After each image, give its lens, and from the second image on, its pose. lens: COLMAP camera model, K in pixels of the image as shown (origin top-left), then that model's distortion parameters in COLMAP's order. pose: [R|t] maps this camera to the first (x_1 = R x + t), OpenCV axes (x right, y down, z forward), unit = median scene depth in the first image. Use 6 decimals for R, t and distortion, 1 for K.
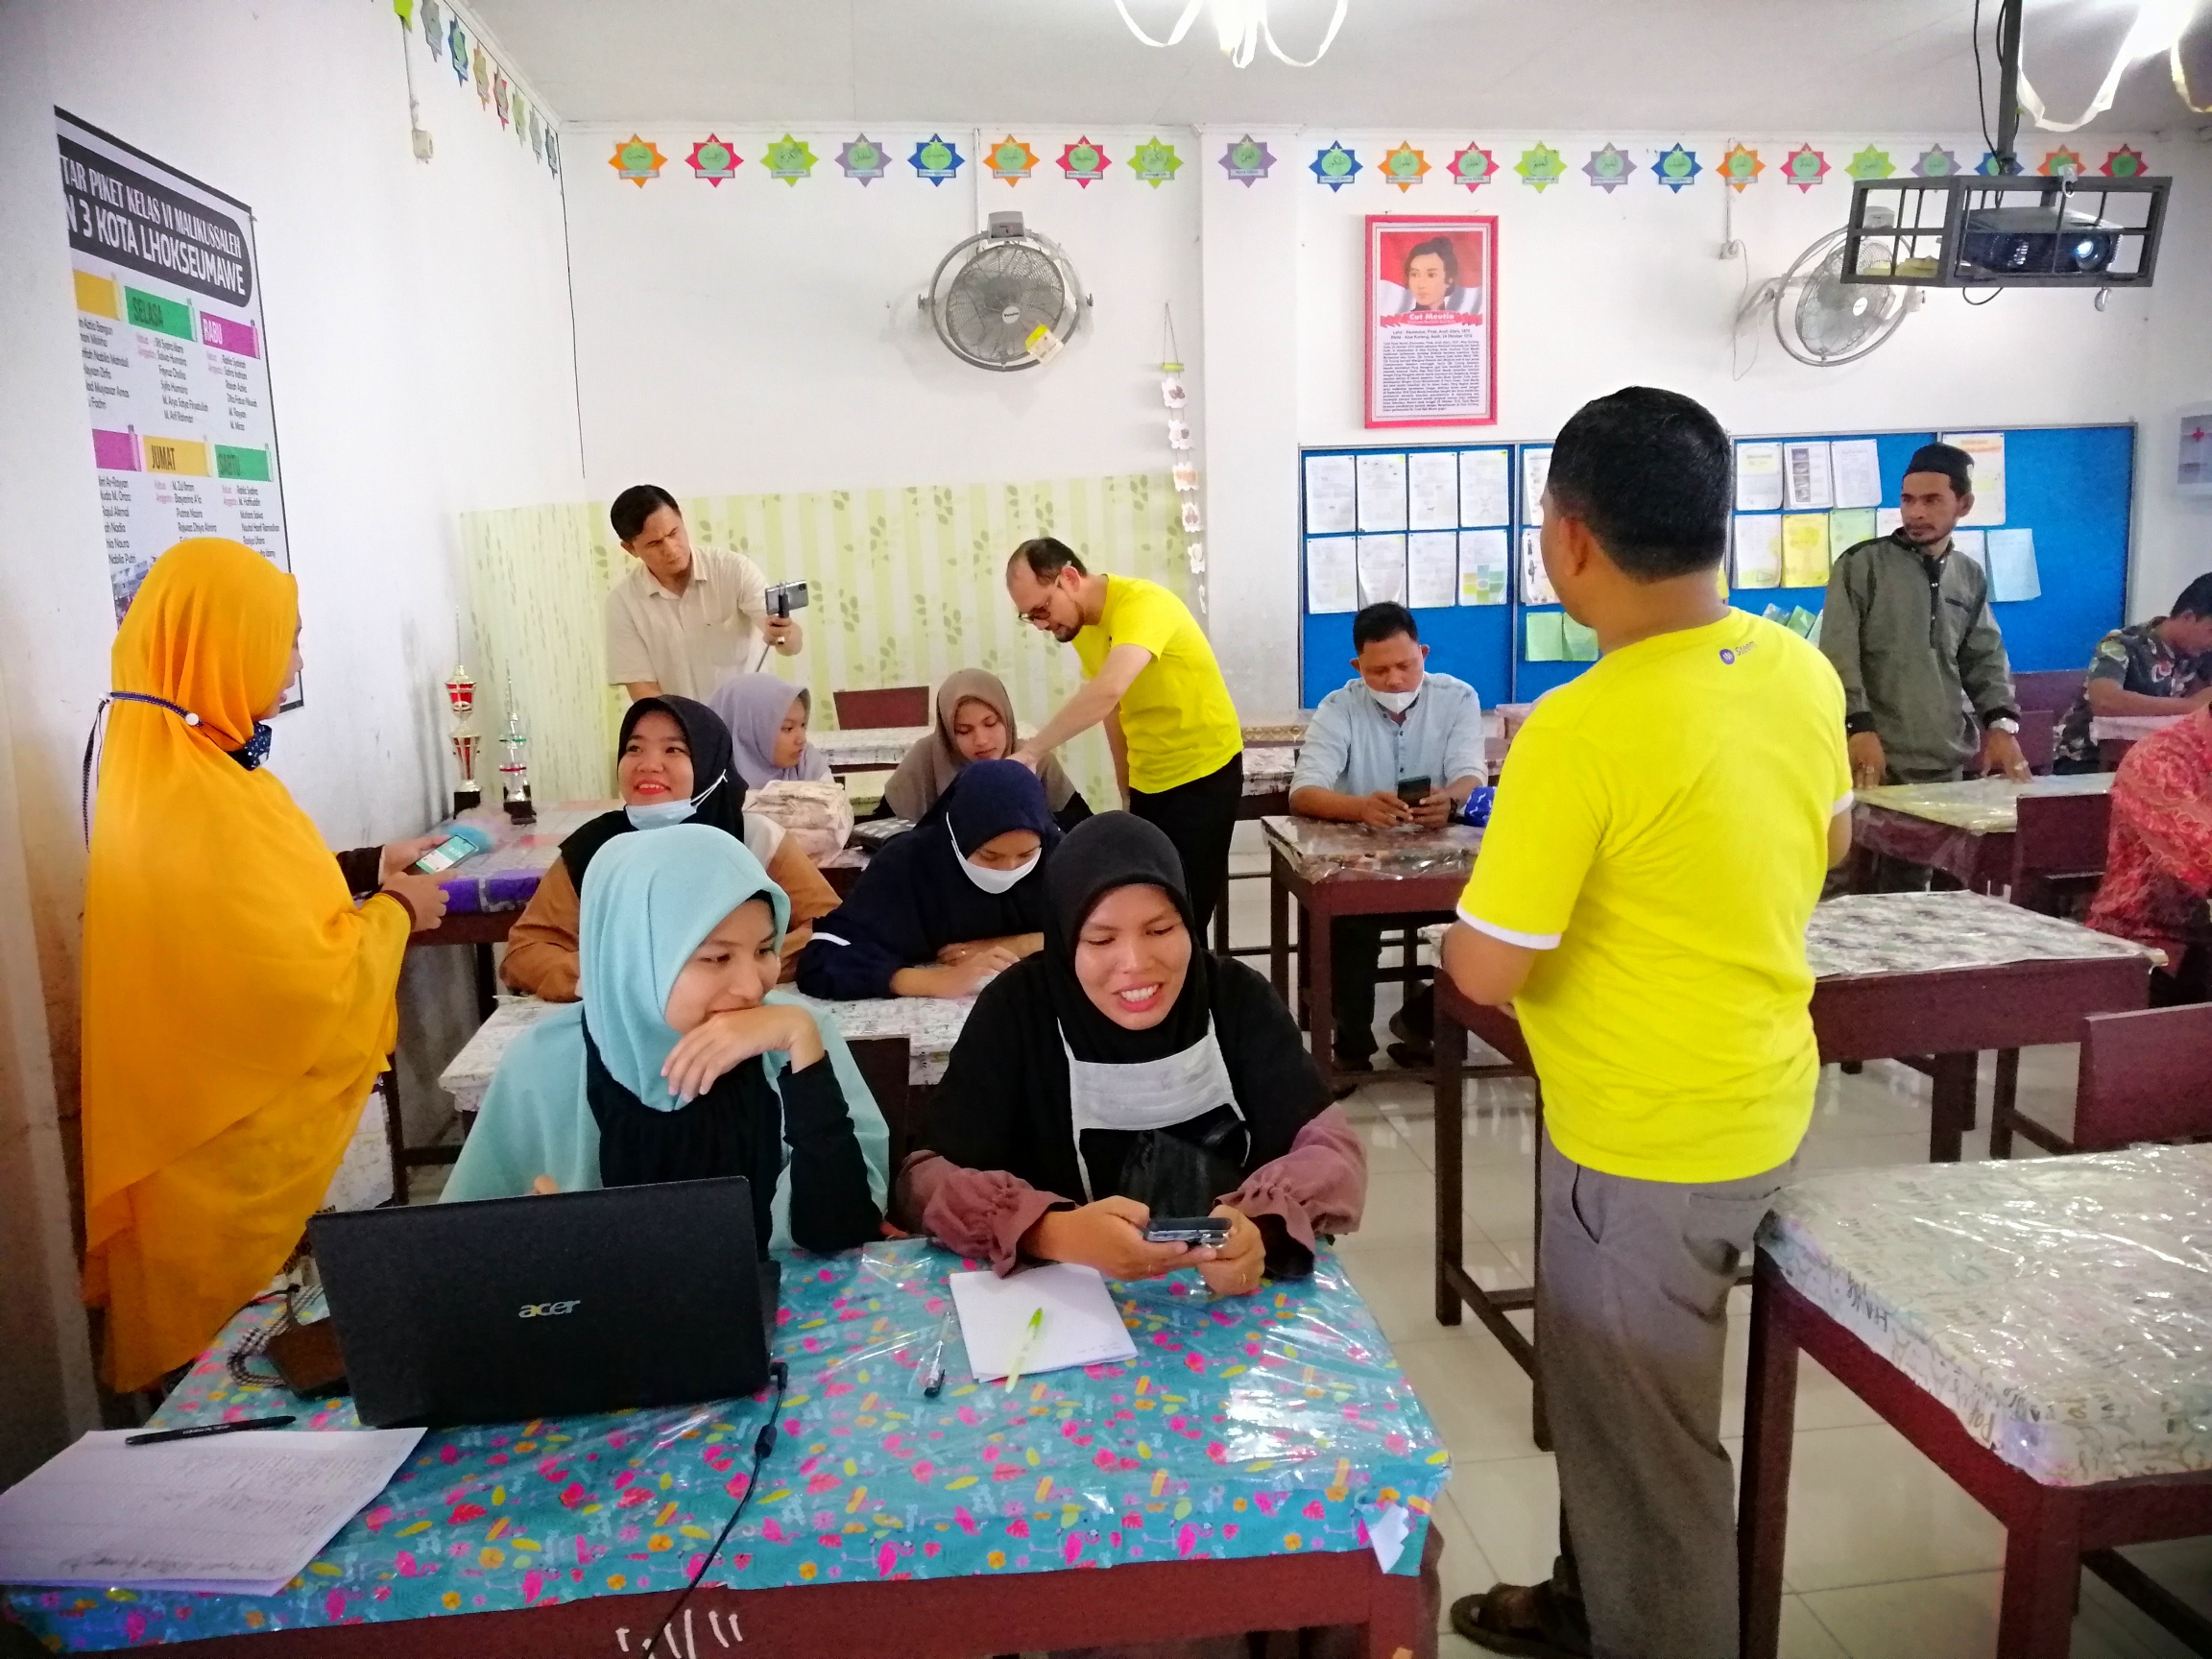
lens RADIAL K [[1679.4, 0, 1105.2], [0, 1679.4, 825.4], [0, 0, 1]] dist [0.020159, -0.025067]
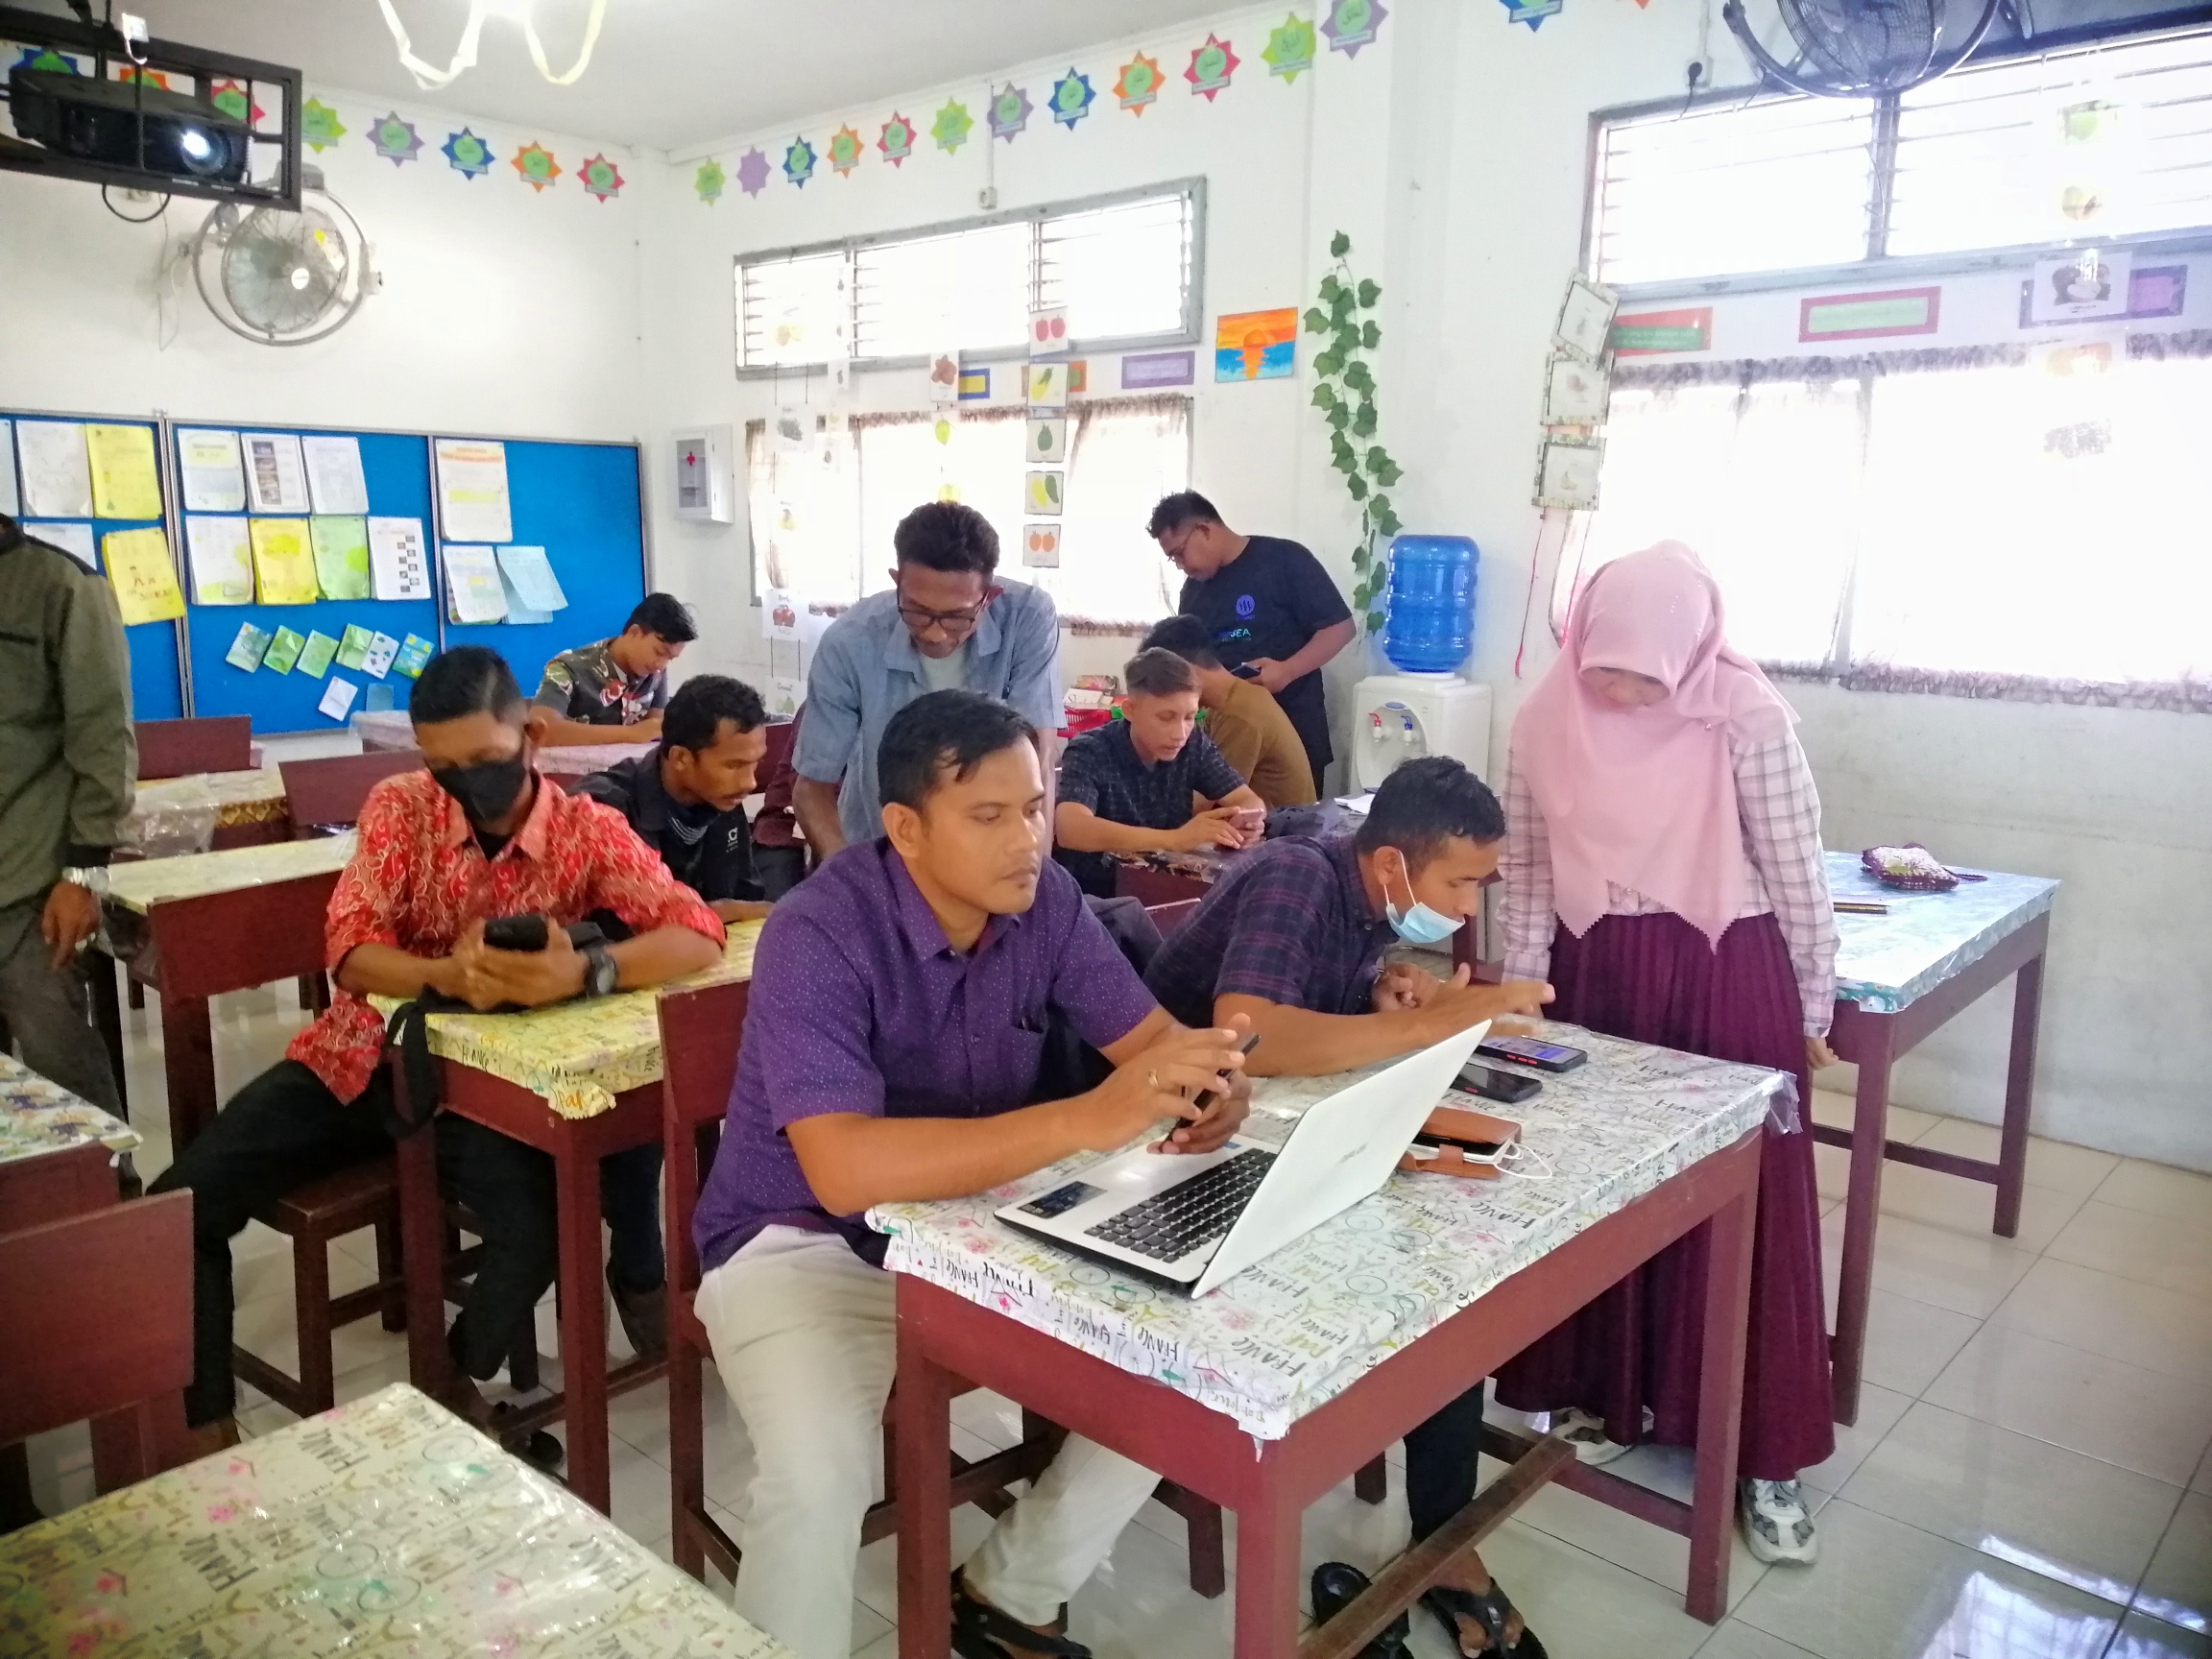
lens RADIAL K [[1668.0, 0, 1106.0], [0, 1668.0, 829.5], [0, 0, 1]] dist [0.025523, -0.026313]
pose [[0.777714, -0.066389, 0.625102, 0.358352], [0.075456, 0.997077, 0.012017, -0.010656], [-0.624073, 0.037822, 0.780450, 0.143287]]
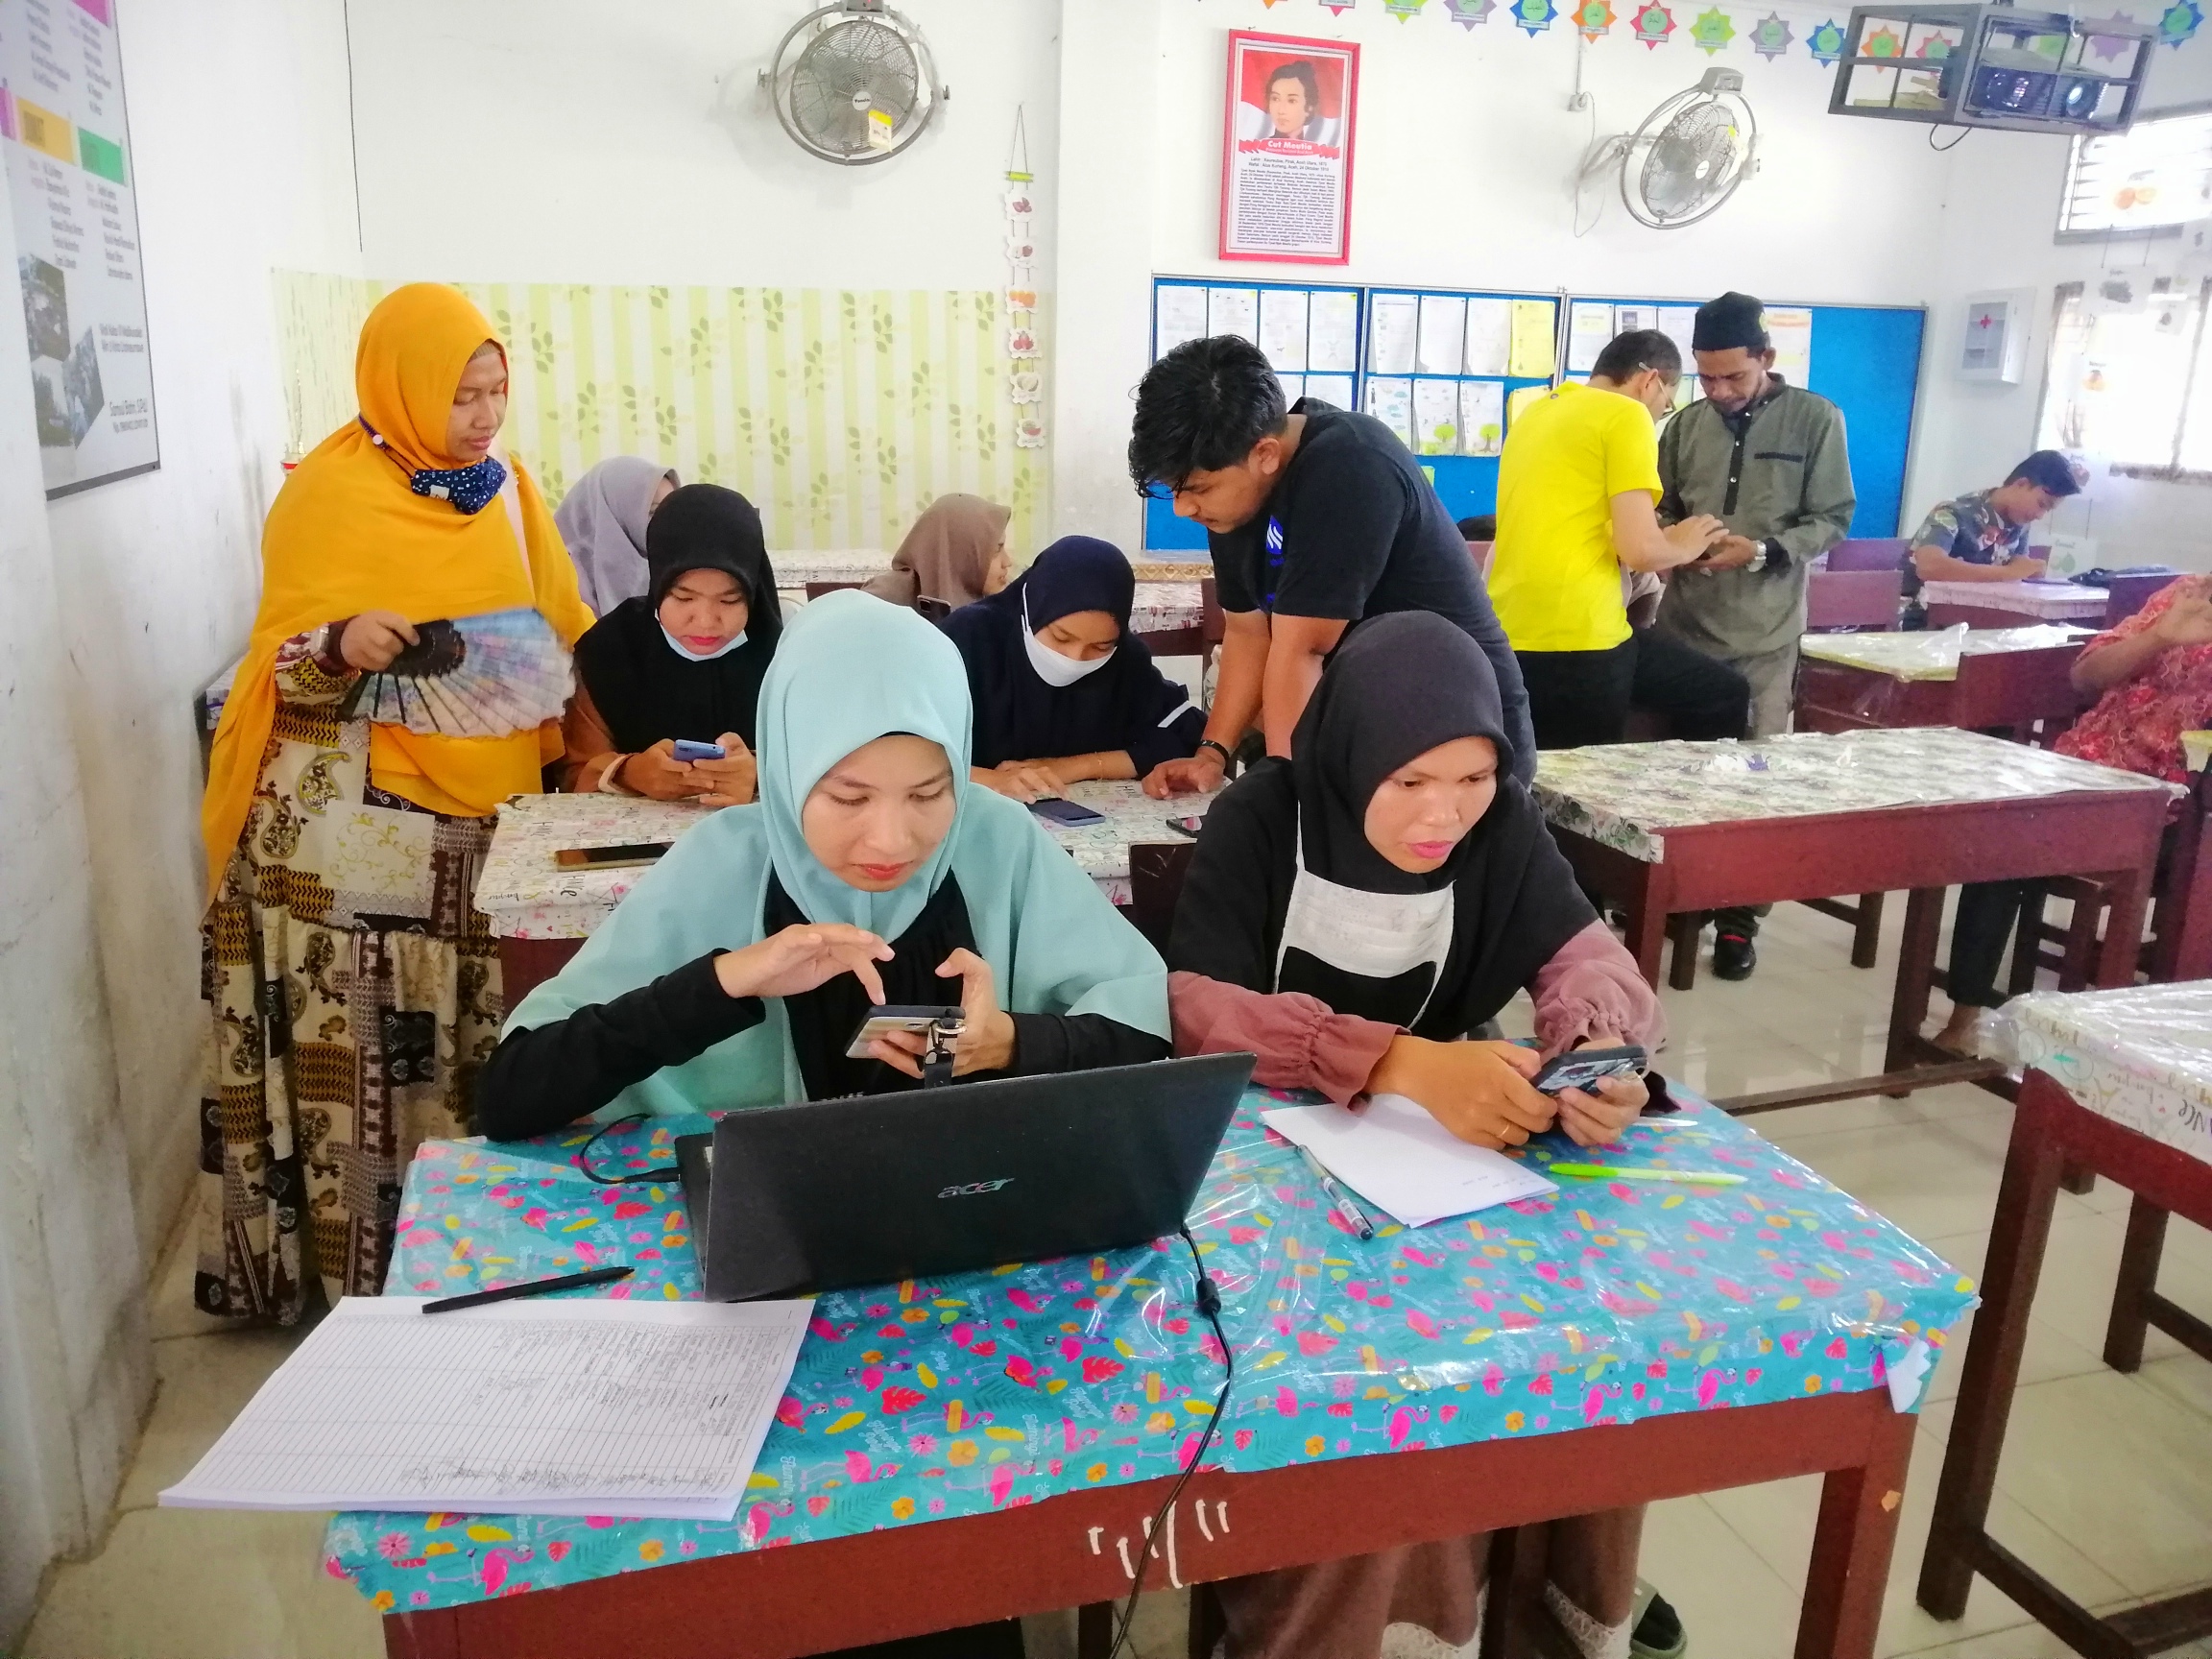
lens RADIAL K [[1678.6, 0, 1104.0], [0, 1678.6, 815.5], [0, 0, 1]] dist [0.022850, -0.008866]
pose [[0.982397, 0.011329, 0.186463, -0.149753], [-0.025064, 0.997128, 0.071468, 0.025008], [-0.185118, -0.074884, 0.979859, 0.076385]]
